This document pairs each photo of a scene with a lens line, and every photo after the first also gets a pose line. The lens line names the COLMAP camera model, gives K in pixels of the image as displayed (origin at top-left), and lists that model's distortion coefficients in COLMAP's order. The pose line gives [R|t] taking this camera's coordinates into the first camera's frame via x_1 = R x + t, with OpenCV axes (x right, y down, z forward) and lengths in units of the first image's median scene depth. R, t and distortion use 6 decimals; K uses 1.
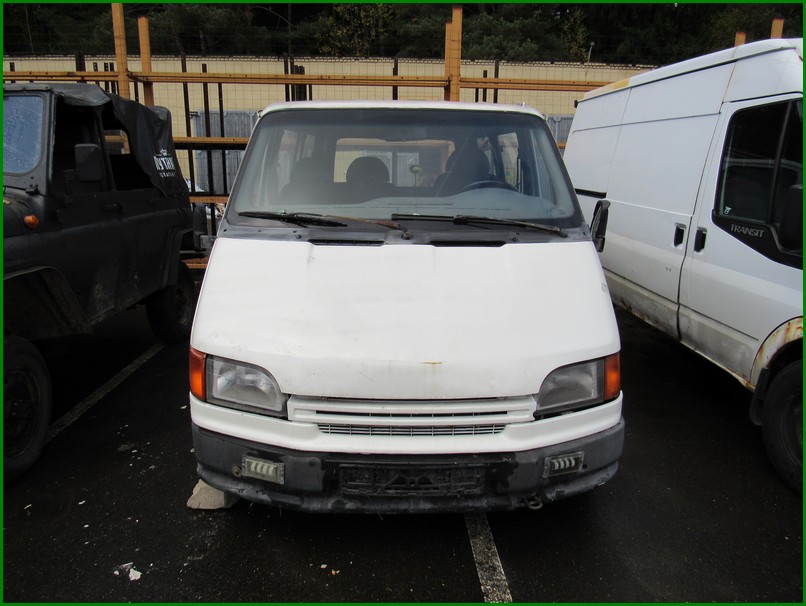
lens RADIAL K [[599.4, 0, 403.0], [0, 599.4, 303.0], [0, 0, 1]] dist [-0.021087, 0.004175]
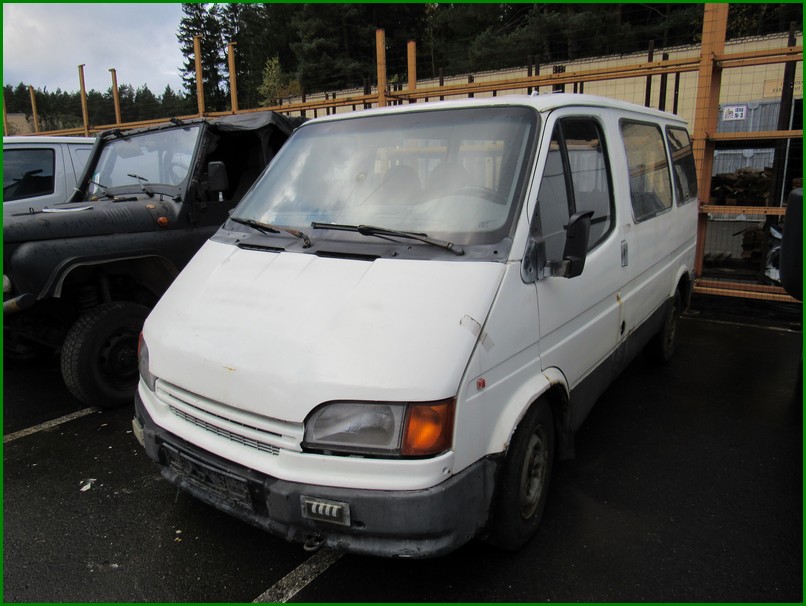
lens RADIAL K [[599.4, 0, 403.0], [0, 599.4, 303.0], [0, 0, 1]] dist [-0.021087, 0.004175]
pose [[0.779091, 0.106782, -0.617749, 0.819511], [-0.110317, 0.993362, 0.032580, -0.070821], [0.617128, 0.042765, 0.785700, 0.344186]]
